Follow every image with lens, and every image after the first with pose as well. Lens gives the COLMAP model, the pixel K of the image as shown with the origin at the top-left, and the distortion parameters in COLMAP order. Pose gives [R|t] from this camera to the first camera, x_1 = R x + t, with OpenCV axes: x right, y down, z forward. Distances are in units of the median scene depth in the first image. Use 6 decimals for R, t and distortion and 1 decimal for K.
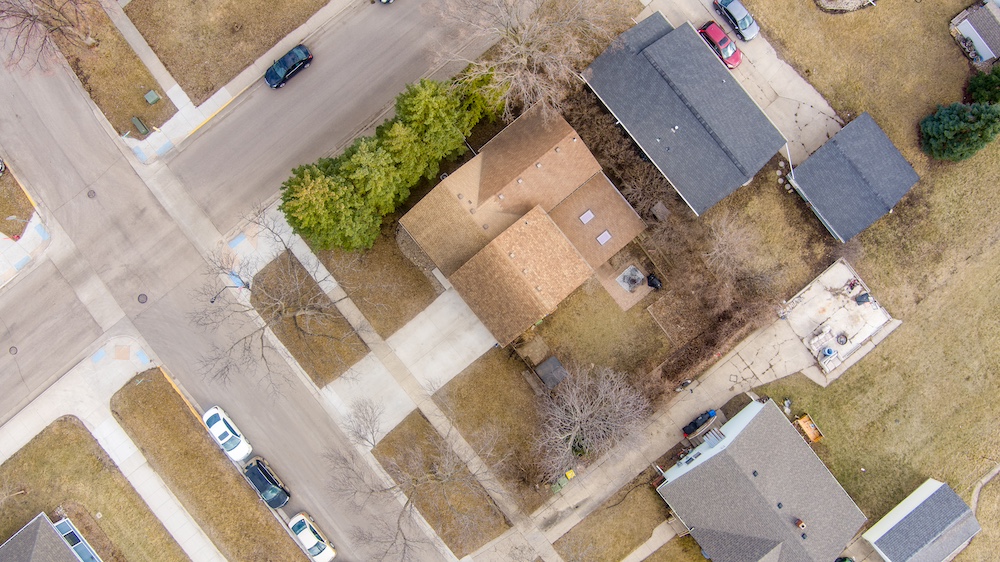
lens RADIAL K [[836.8, 0, 500.0], [0, 836.8, 281.0], [0, 0, 1]] dist [-0.047499, 0.002251]
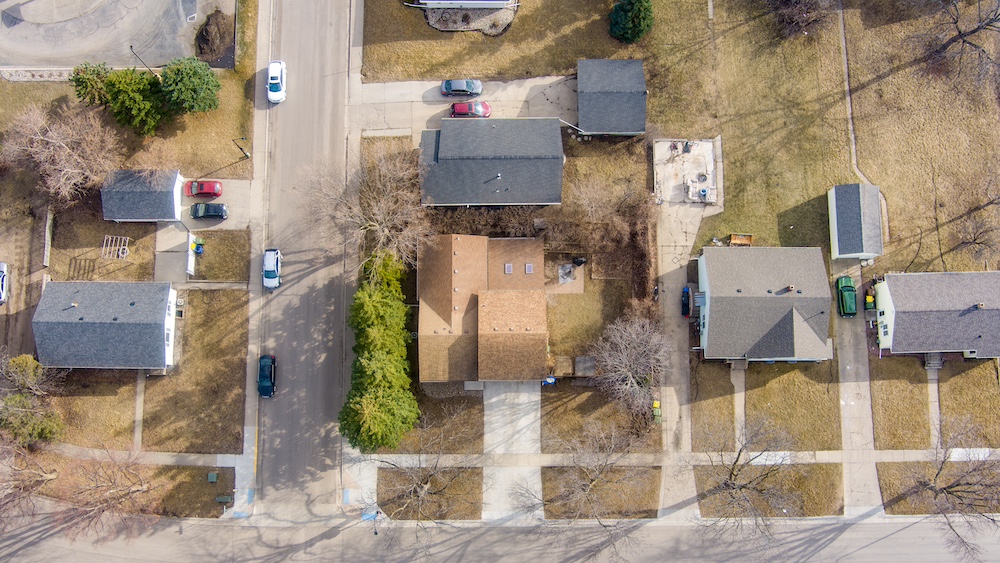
lens RADIAL K [[836.8, 0, 500.0], [0, 836.8, 281.5], [0, 0, 1]] dist [-0.047499, 0.002251]
pose [[0.630510, -0.768190, 0.111092, -0.063548], [0.776086, 0.626174, -0.074803, 0.022779], [-0.012099, 0.133381, 0.990991, -0.287413]]
